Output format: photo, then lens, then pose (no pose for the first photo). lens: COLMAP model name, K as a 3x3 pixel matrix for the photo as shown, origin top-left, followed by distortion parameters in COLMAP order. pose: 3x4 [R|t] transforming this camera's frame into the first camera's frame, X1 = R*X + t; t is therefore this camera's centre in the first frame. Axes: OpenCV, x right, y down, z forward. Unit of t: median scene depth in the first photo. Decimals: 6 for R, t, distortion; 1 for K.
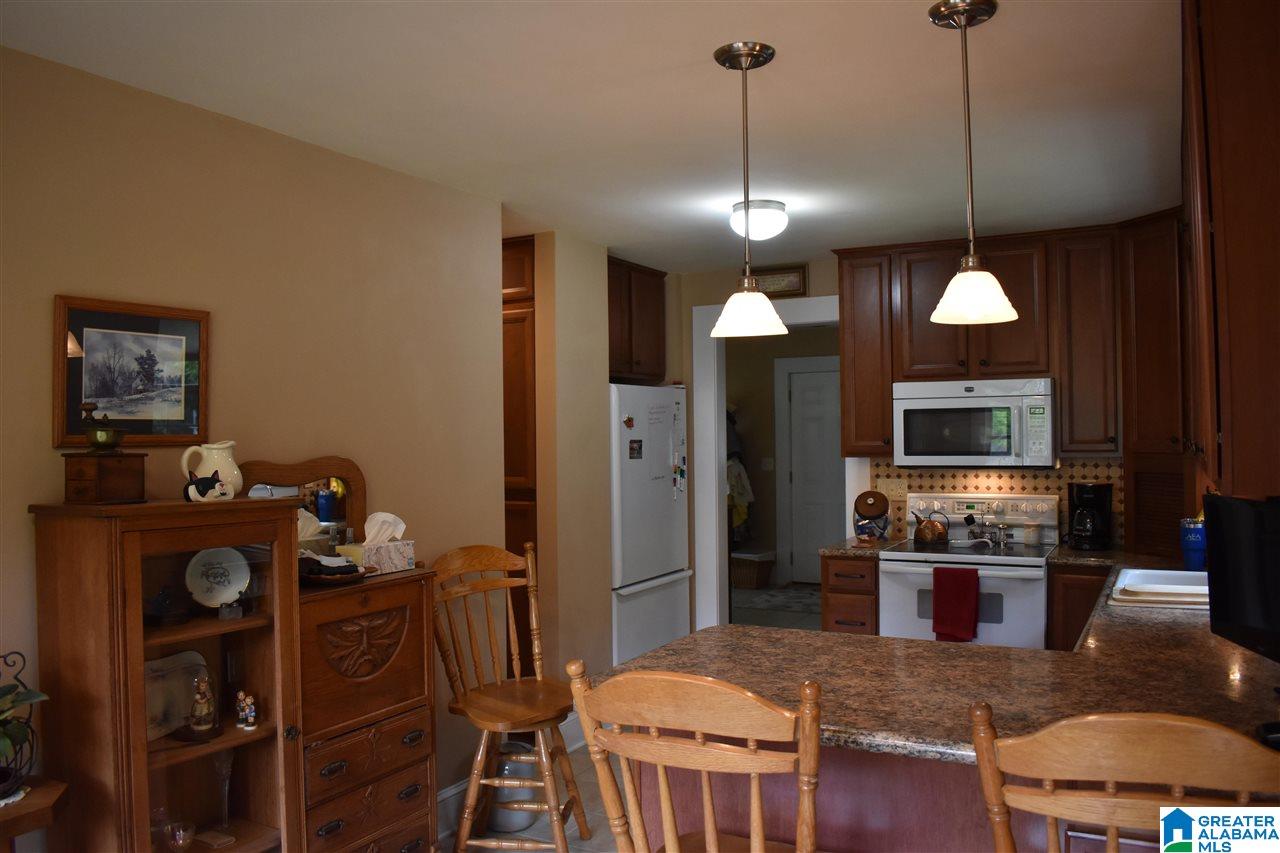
lens RADIAL K [[1002.0, 0, 640.0], [0, 1002.0, 426.5], [0, 0, 1]] dist [-0.086426, -0.000815]
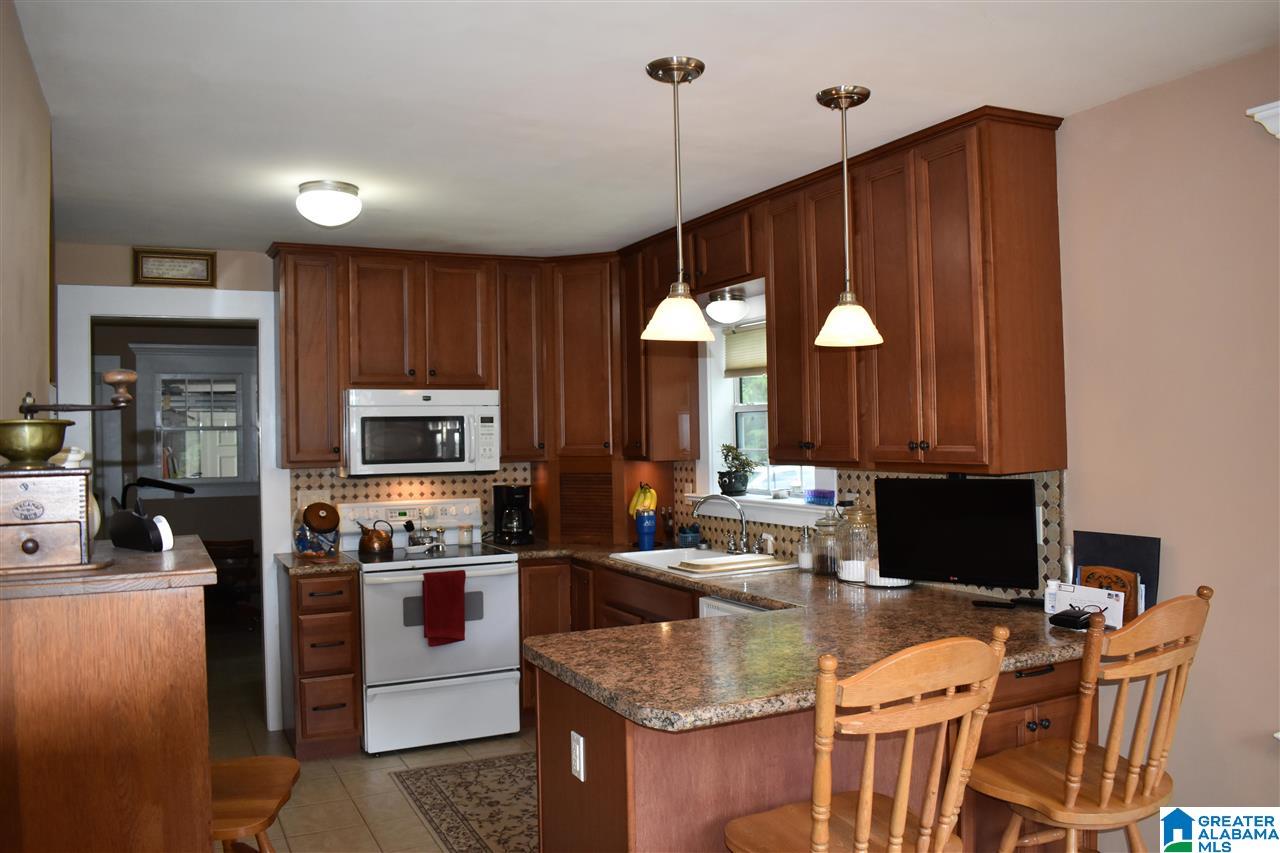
lens RADIAL K [[1002.0, 0, 640.0], [0, 1002.0, 426.5], [0, 0, 1]] dist [-0.086426, -0.000815]
pose [[0.576390, 0.006663, 0.817148, -0.390654], [0.004285, 0.999928, -0.011175, 0.004420], [-0.817164, 0.009942, 0.576320, 0.228015]]
